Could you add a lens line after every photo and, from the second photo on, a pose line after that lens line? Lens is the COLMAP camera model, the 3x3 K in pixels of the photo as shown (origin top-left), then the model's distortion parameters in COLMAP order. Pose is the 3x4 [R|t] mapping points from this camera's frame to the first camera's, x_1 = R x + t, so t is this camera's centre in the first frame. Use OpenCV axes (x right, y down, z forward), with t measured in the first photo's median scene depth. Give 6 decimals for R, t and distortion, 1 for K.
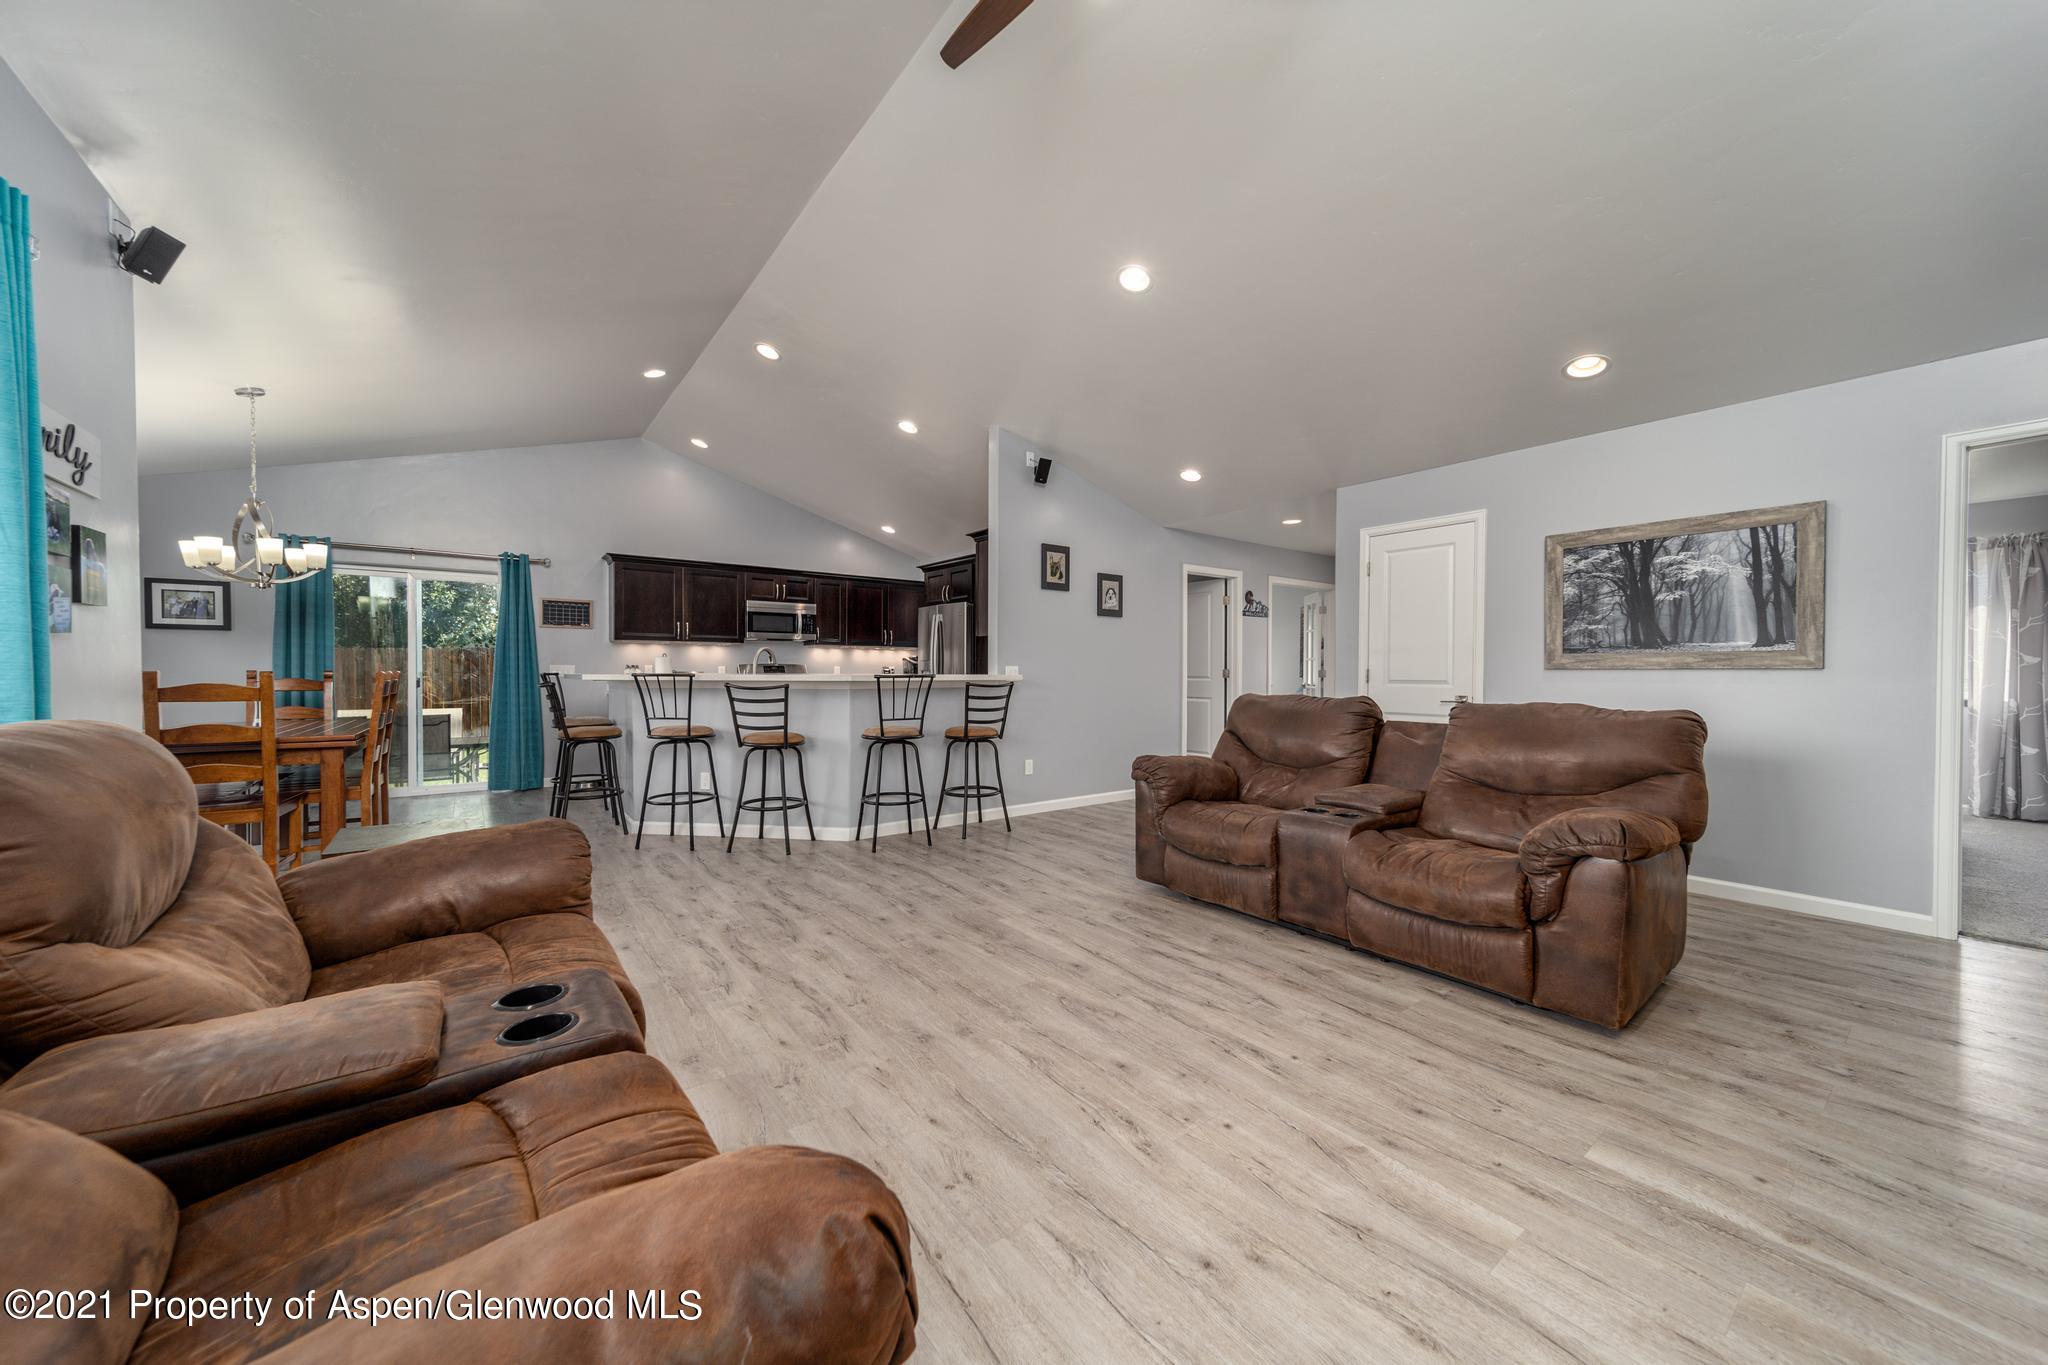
lens RADIAL K [[719.7, 0, 1020.0], [0, 719.7, 680.4], [0, 0, 1]] dist [0.001448, -0.000003]
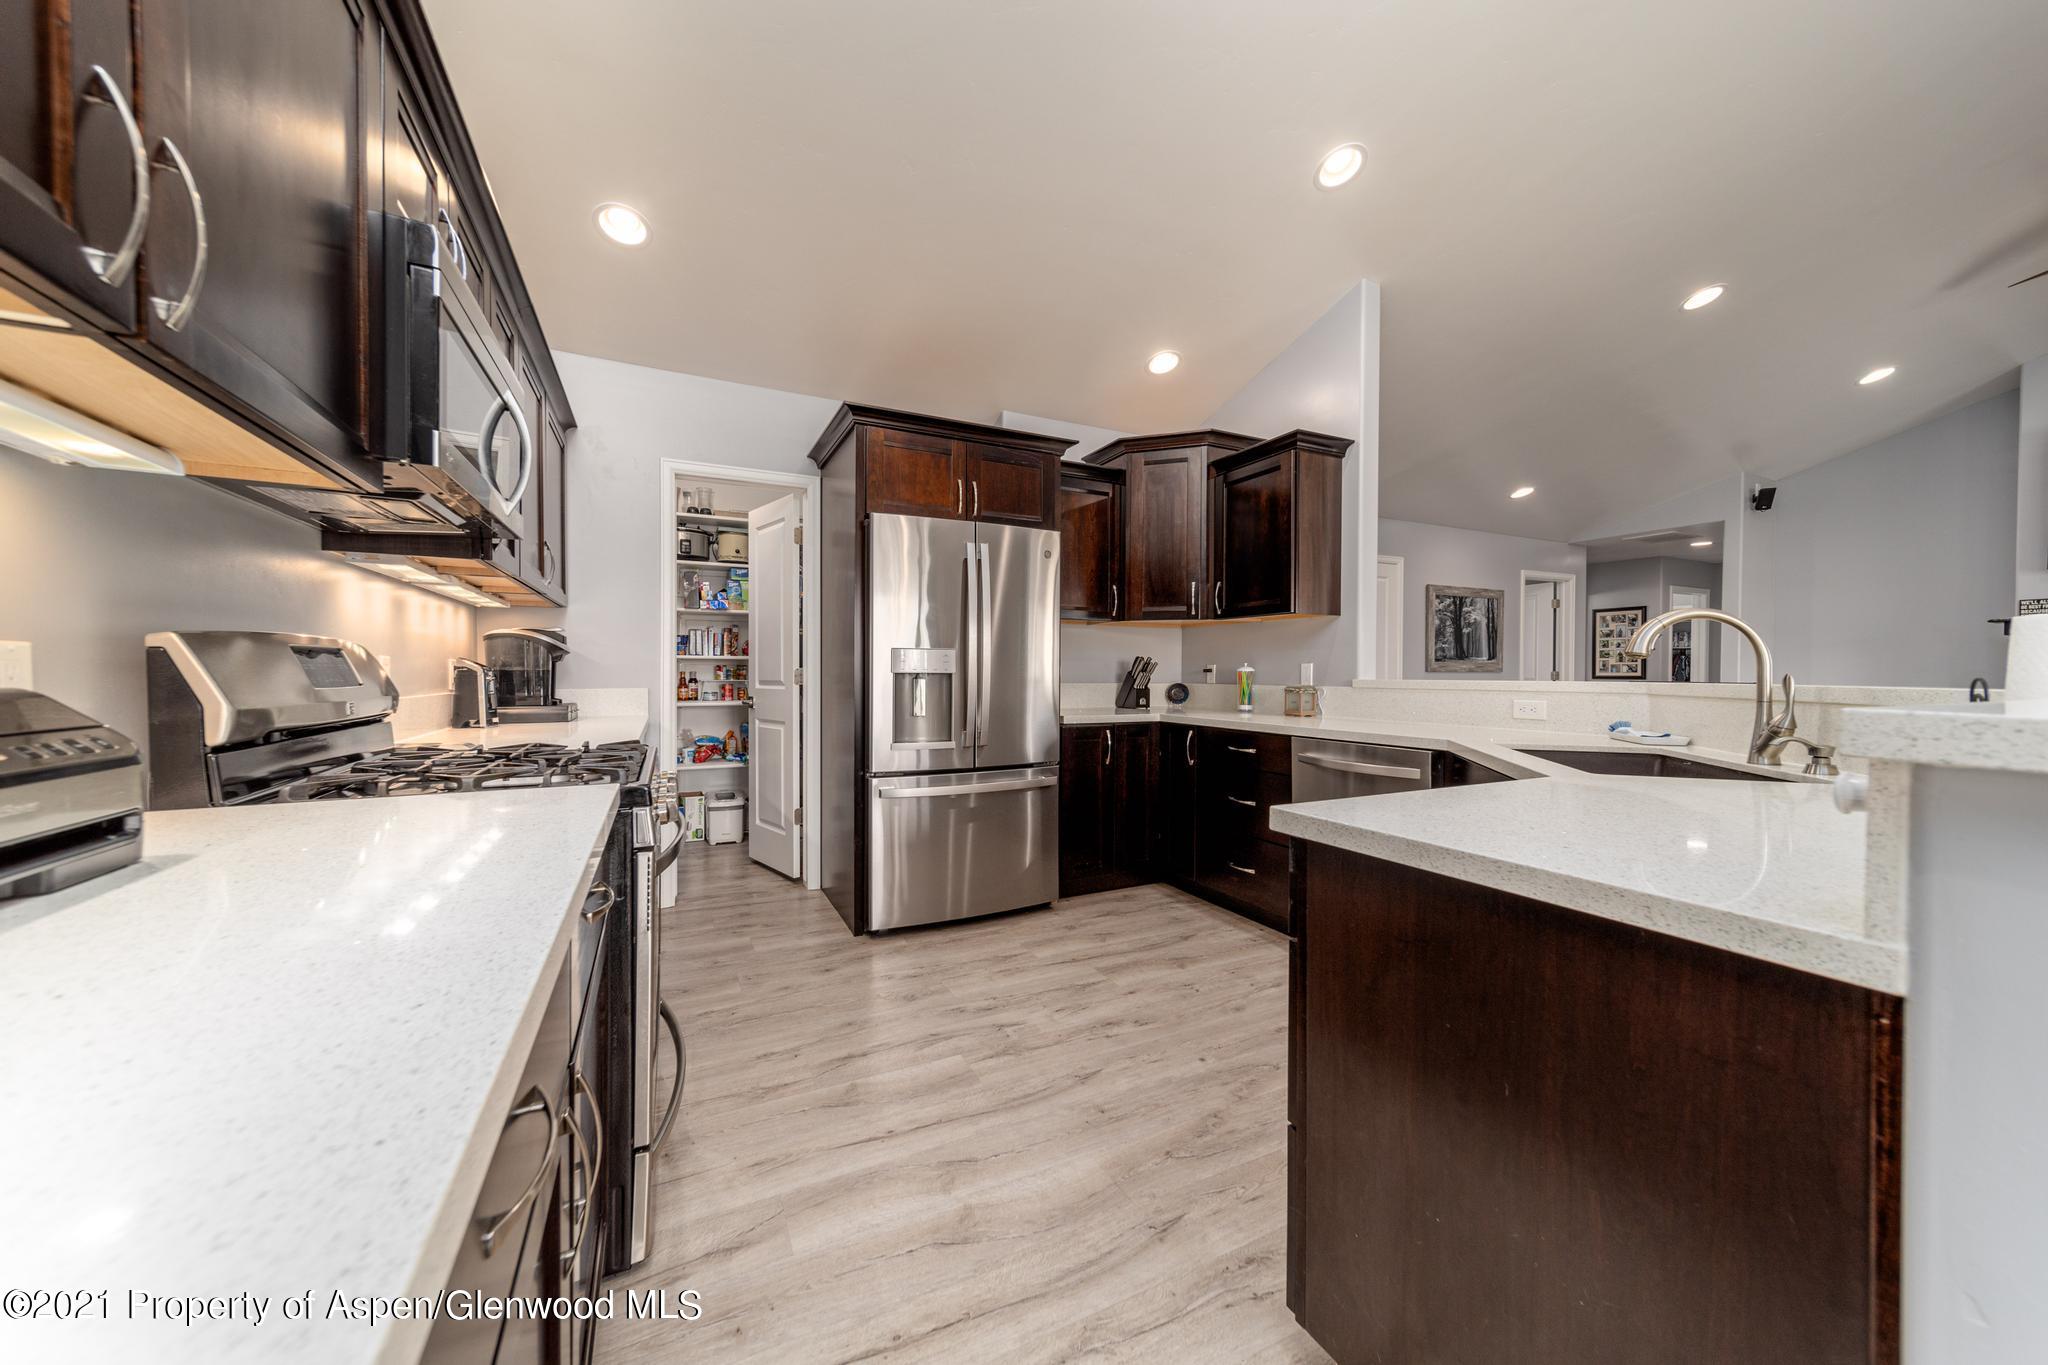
lens RADIAL K [[719.7, 0, 1020.0], [0, 719.7, 680.4], [0, 0, 1]] dist [0.001448, -0.000003]
pose [[0.200854, -0.012873, 0.979537, -1.172721], [0.011752, 0.999873, 0.010731, -0.029782], [-0.979551, 0.009356, 0.200980, 1.927470]]
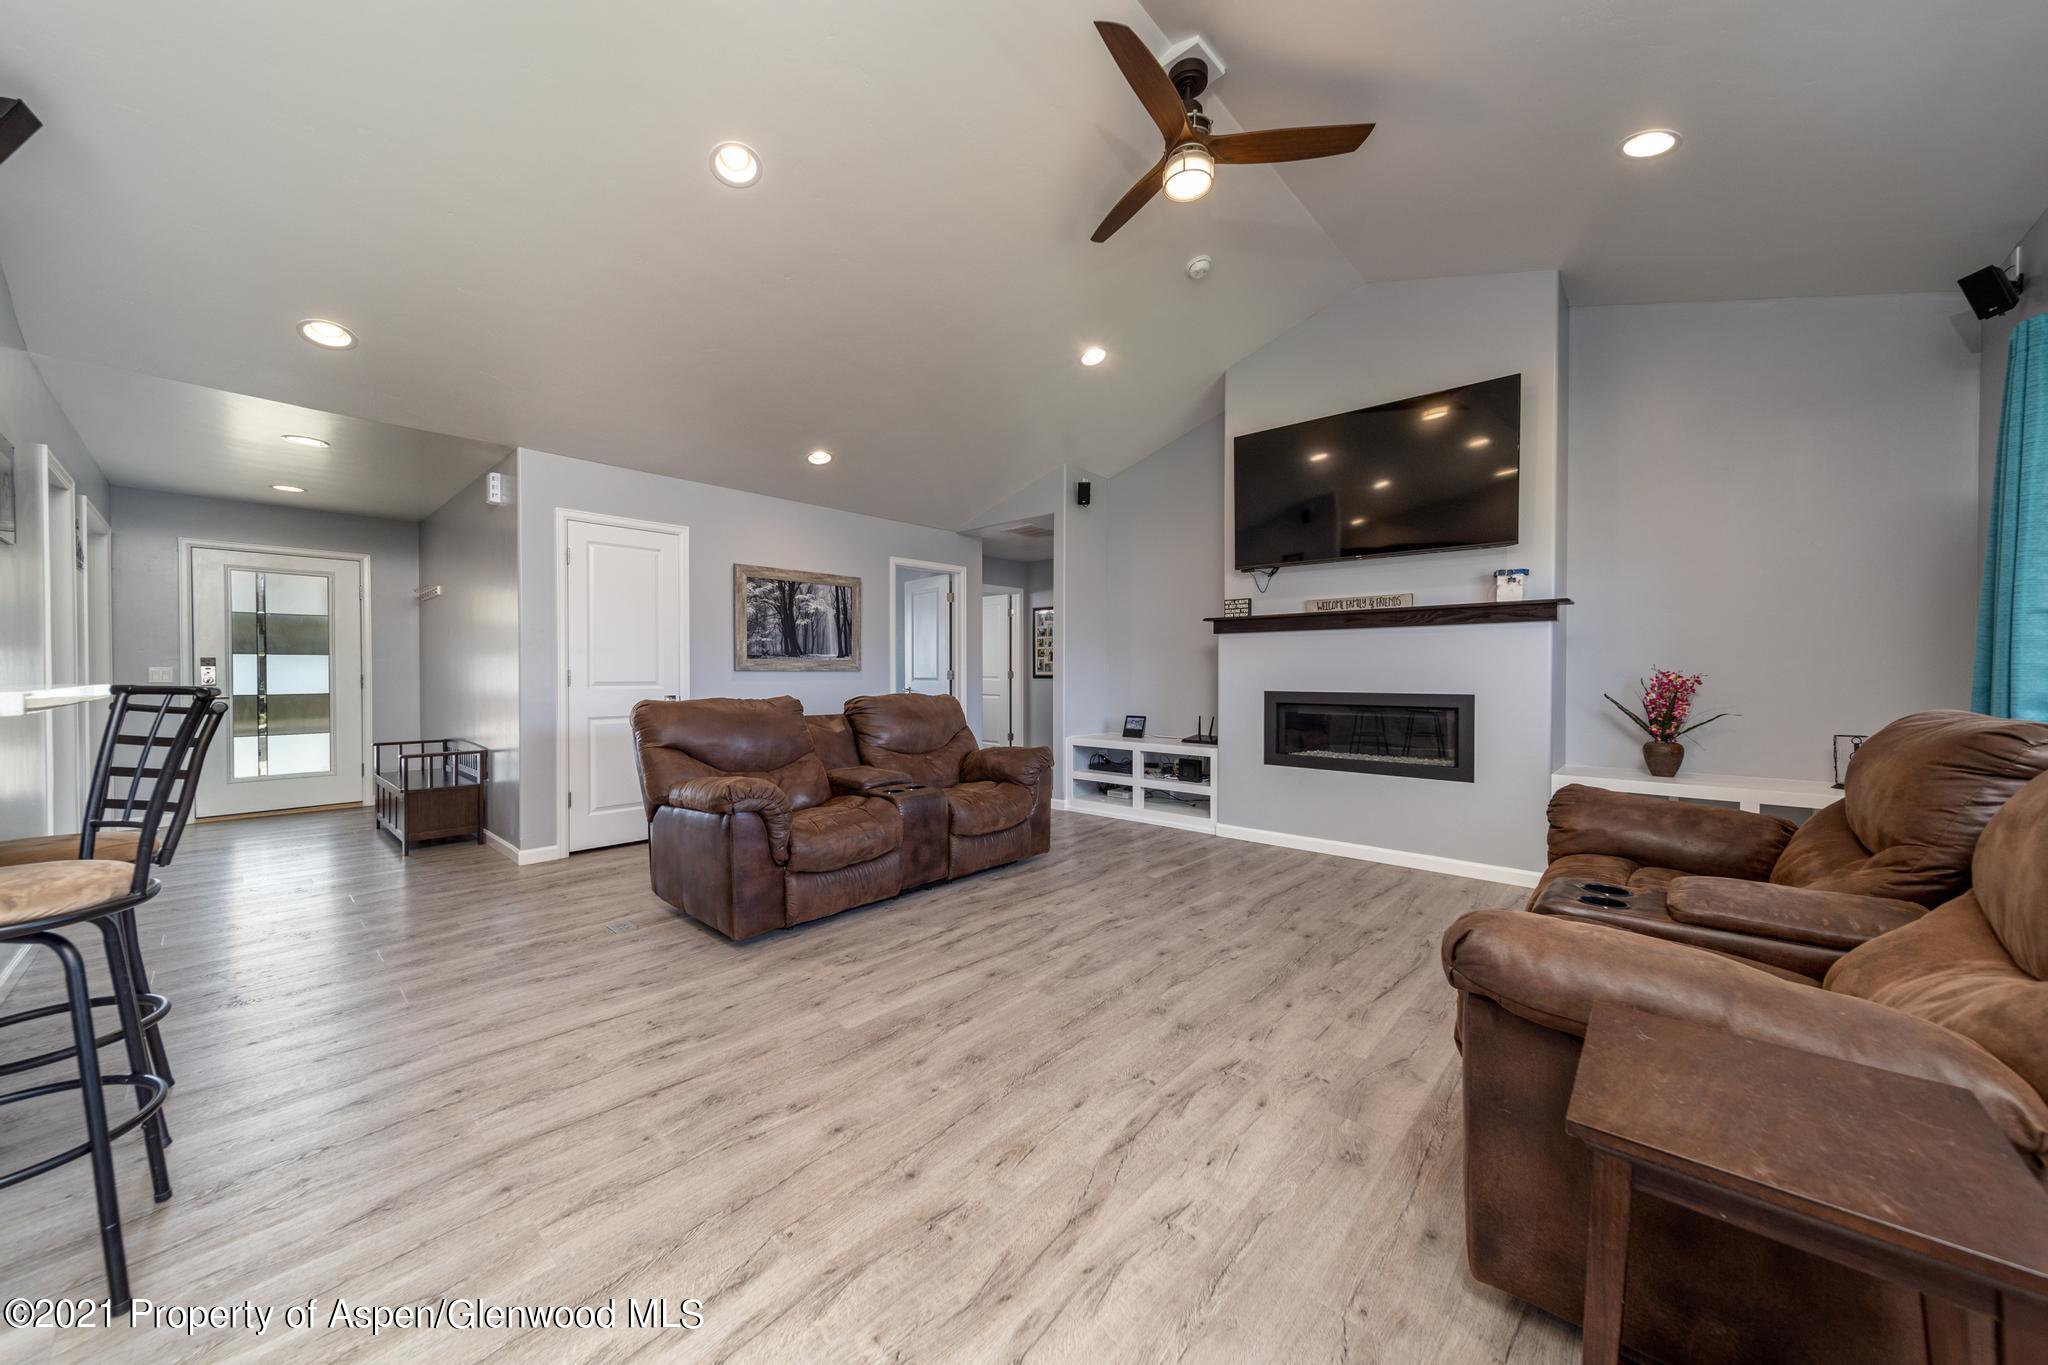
lens RADIAL K [[719.7, 0, 1020.0], [0, 719.7, 680.4], [0, 0, 1]] dist [0.001448, -0.000003]
pose [[-0.181332, -0.014020, 0.983322, -0.728088], [0.011803, 0.999795, 0.016431, -0.016982], [-0.983351, 0.014585, -0.181130, 0.930004]]
